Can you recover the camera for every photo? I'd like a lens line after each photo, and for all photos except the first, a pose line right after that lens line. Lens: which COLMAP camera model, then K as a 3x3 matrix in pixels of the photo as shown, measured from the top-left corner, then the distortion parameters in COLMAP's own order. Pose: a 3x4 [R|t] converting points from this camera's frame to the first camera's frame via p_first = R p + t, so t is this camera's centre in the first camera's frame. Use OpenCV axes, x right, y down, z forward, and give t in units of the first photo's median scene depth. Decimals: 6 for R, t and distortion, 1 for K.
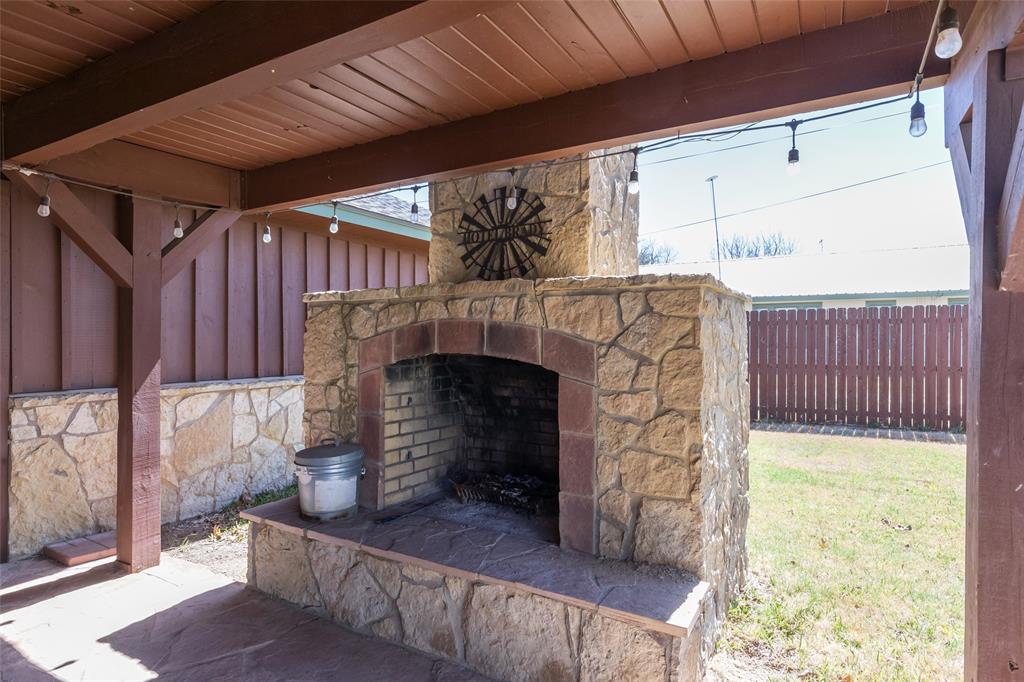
lens RADIAL K [[557.4, 0, 512.6], [0, 557.4, 338.7], [0, 0, 1]] dist [-0.000247, 0.000022]
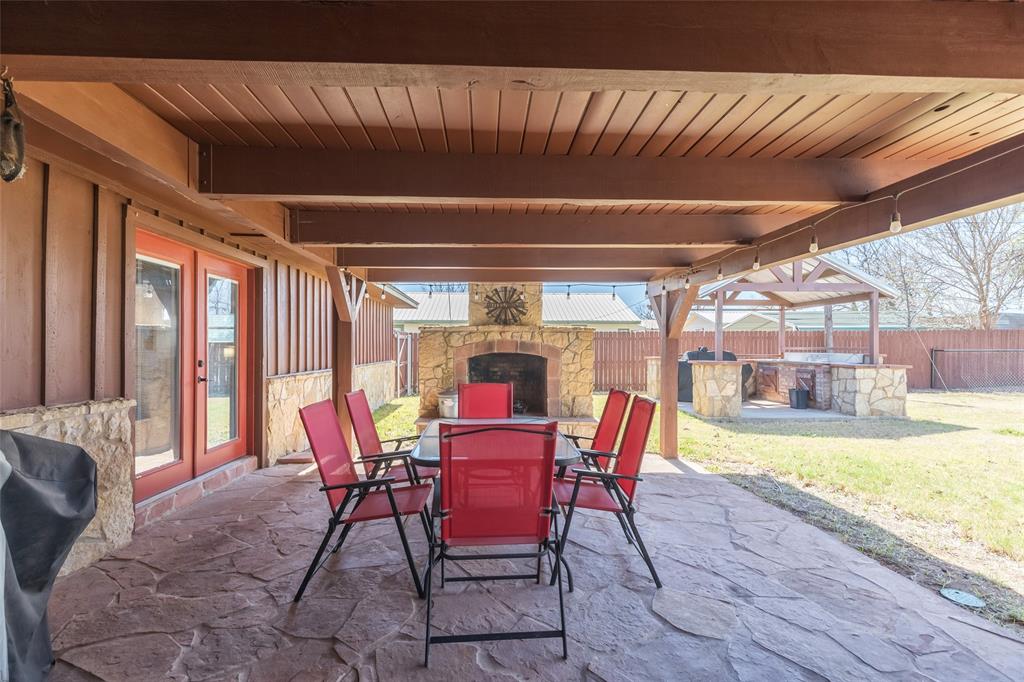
lens RADIAL K [[469.1, 0, 511.5], [0, 469.1, 344.6], [0, 0, 1]] dist [-0.000383, 0.000105]
pose [[0.838730, 0.003518, 0.544535, -1.275839], [-0.000952, 0.999987, -0.004994, 0.000467], [-0.544546, 0.003670, 0.838723, -0.883127]]
